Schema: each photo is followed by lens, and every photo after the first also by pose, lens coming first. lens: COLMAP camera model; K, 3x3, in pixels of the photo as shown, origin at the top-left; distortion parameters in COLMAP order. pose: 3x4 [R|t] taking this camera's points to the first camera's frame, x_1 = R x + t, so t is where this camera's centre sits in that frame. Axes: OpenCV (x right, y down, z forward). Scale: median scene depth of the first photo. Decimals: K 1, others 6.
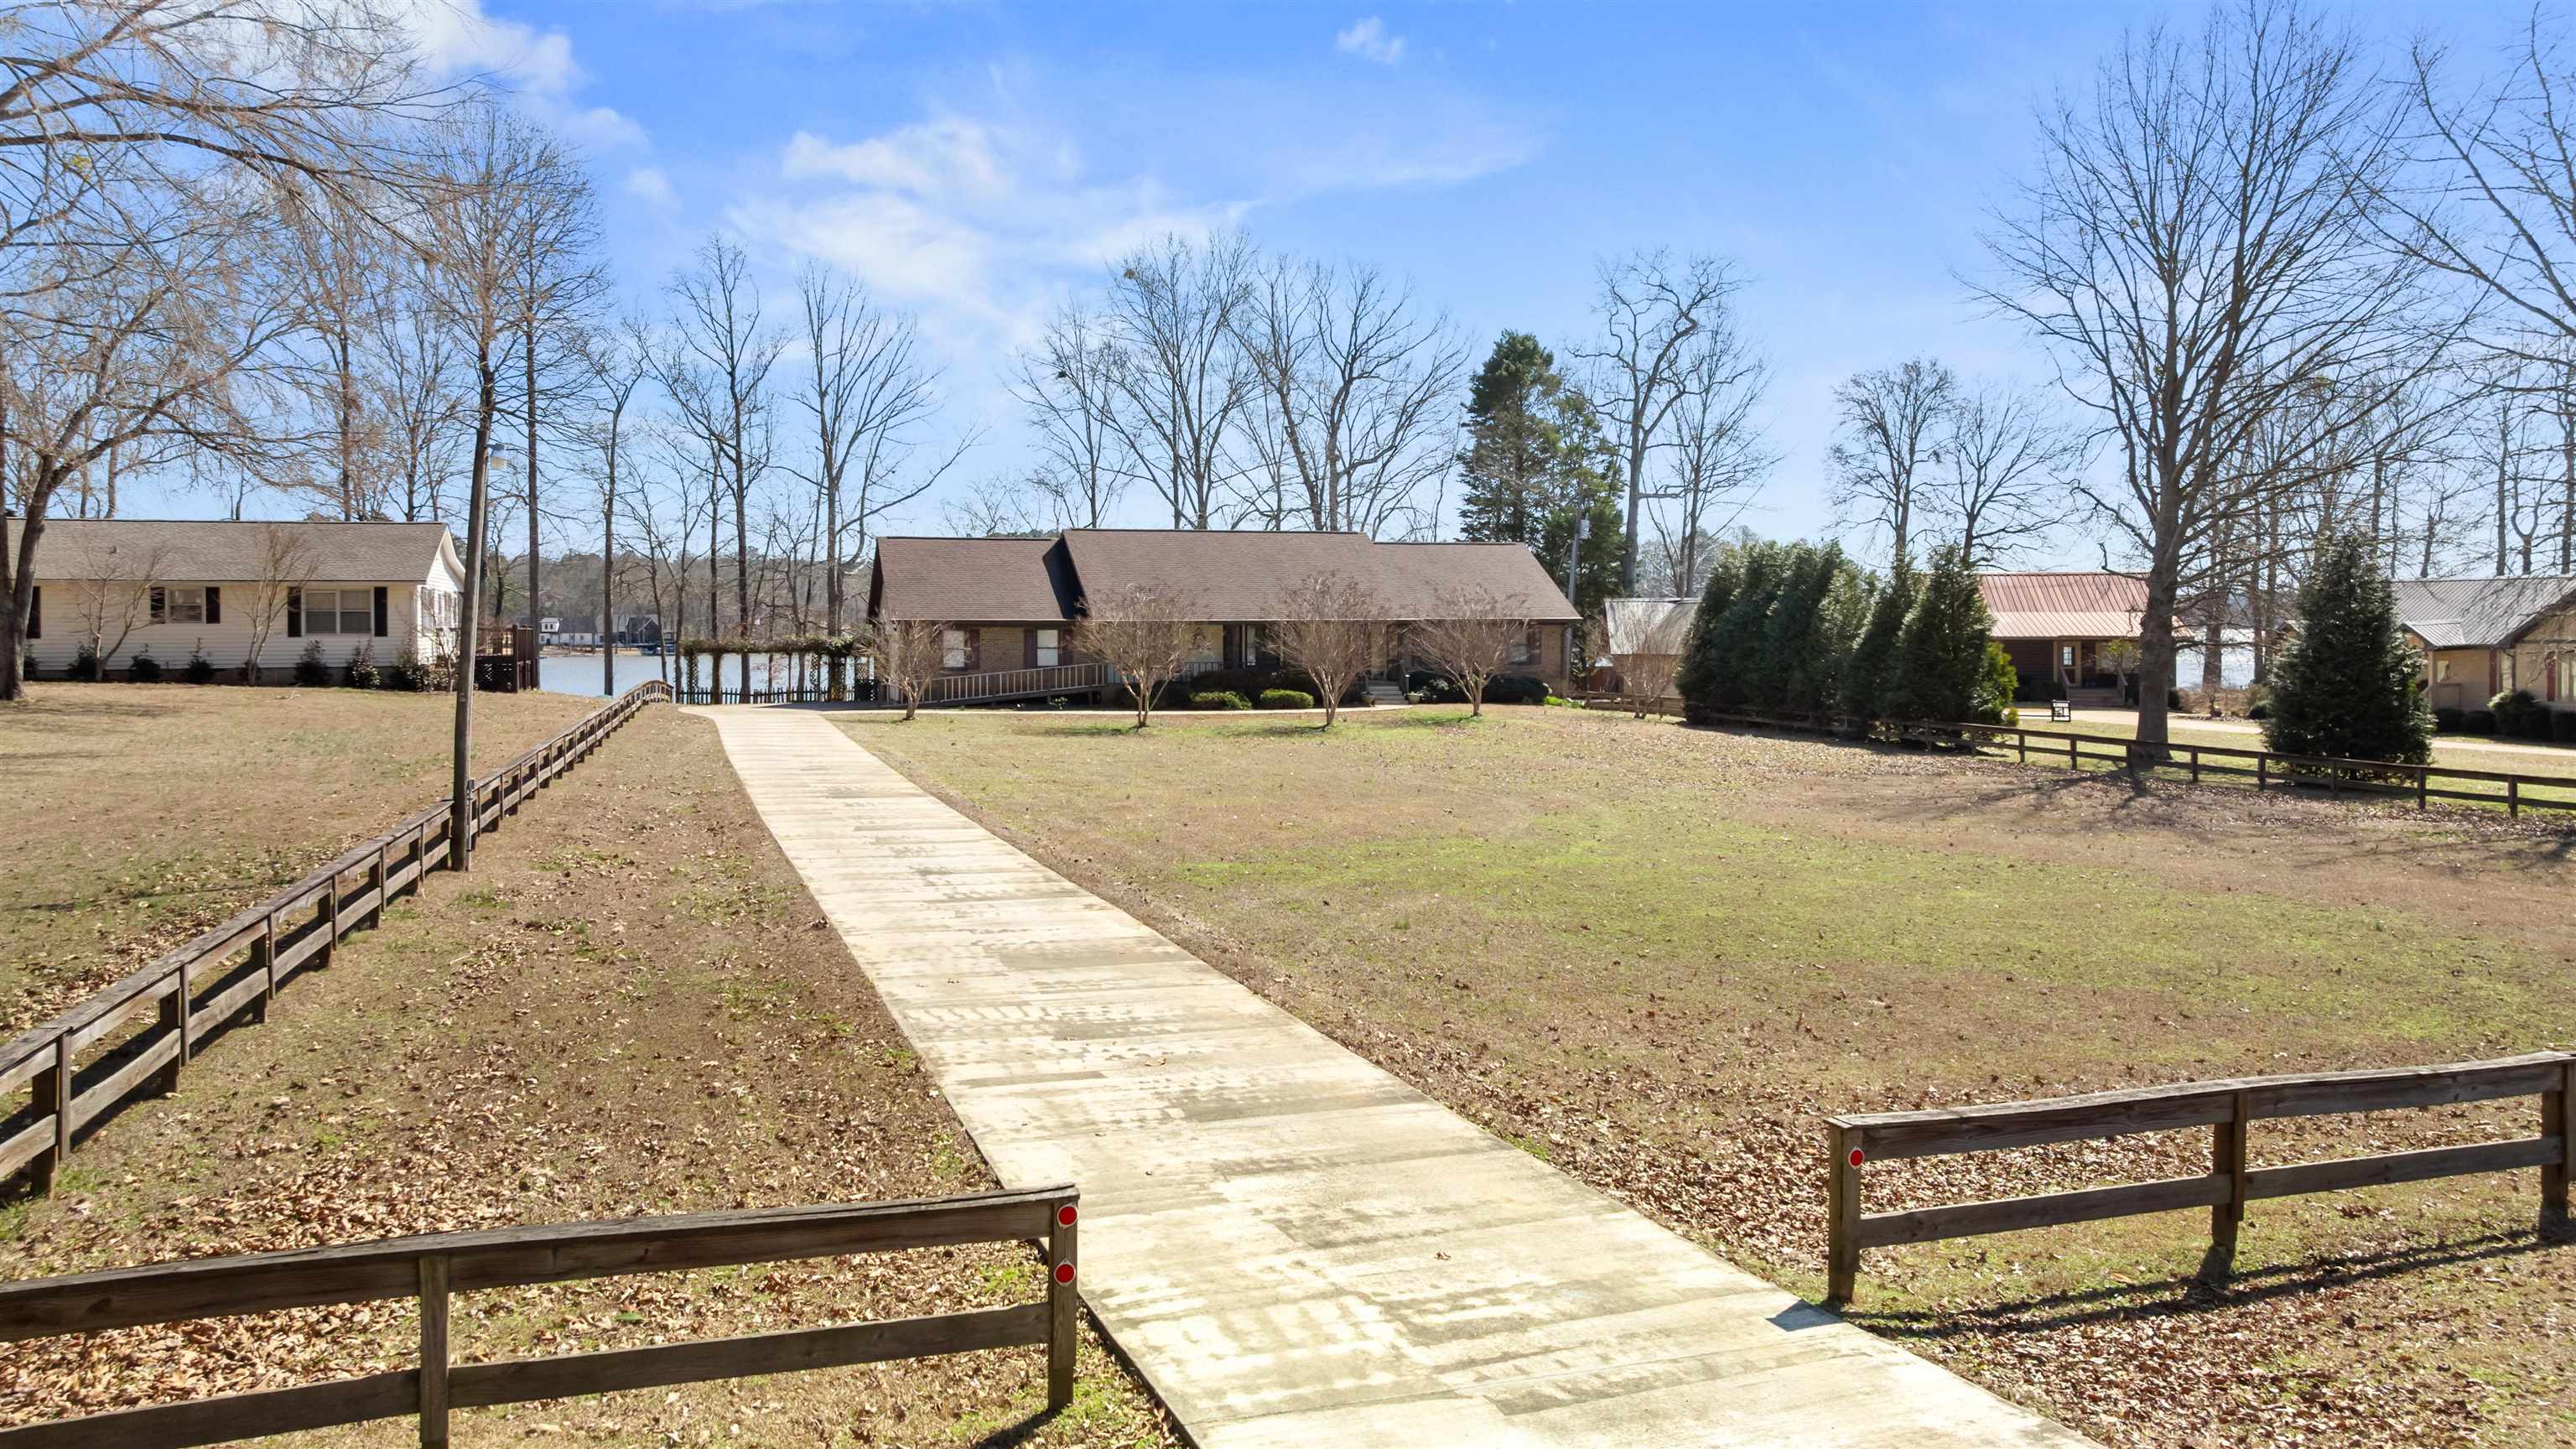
lens RADIAL K [[1693.9, 0, 1288.0], [0, 1693.9, 724.5], [0, 0, 1]] dist [0.031419, 0.001684]
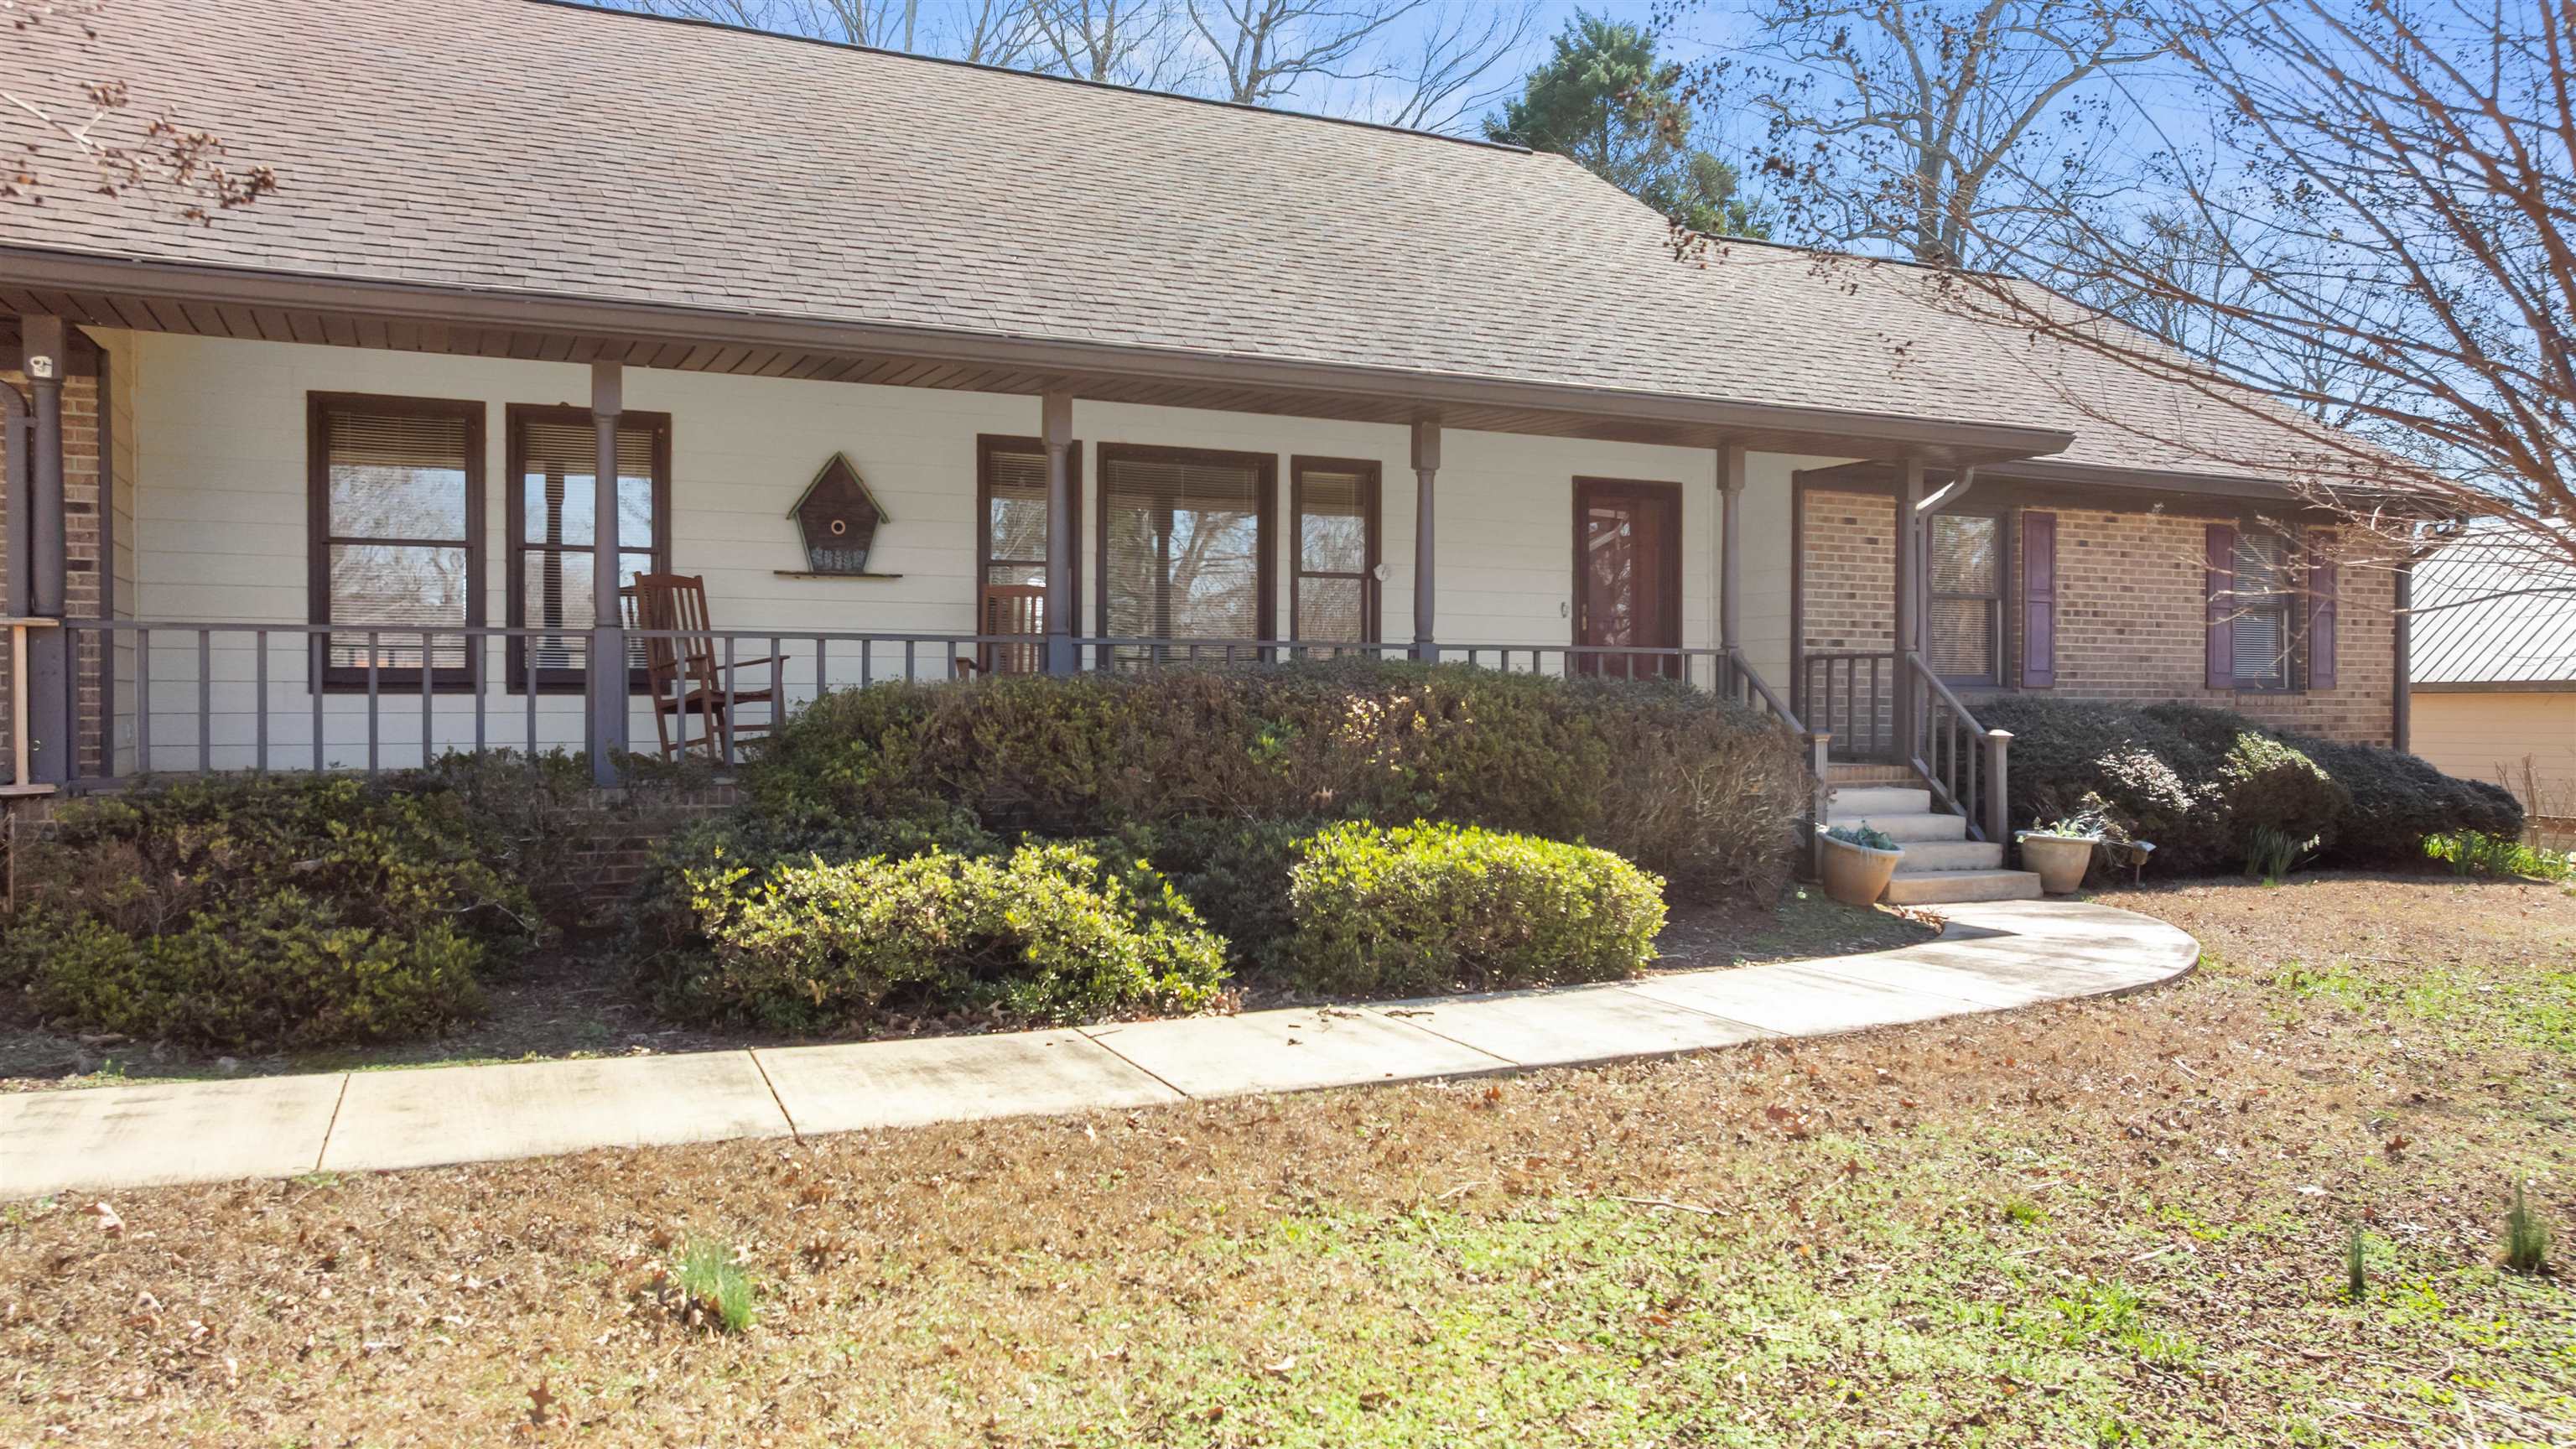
lens RADIAL K [[1773.3, 0, 1288.0], [0, 1773.3, 724.5], [0, 0, 1]] dist [-0.002939, -0.003243]
pose [[0.989590, -0.000917, 0.143911, -0.022890], [0.007241, 0.999030, -0.043428, -0.014633], [-0.143731, 0.044018, 0.988637, 0.558320]]
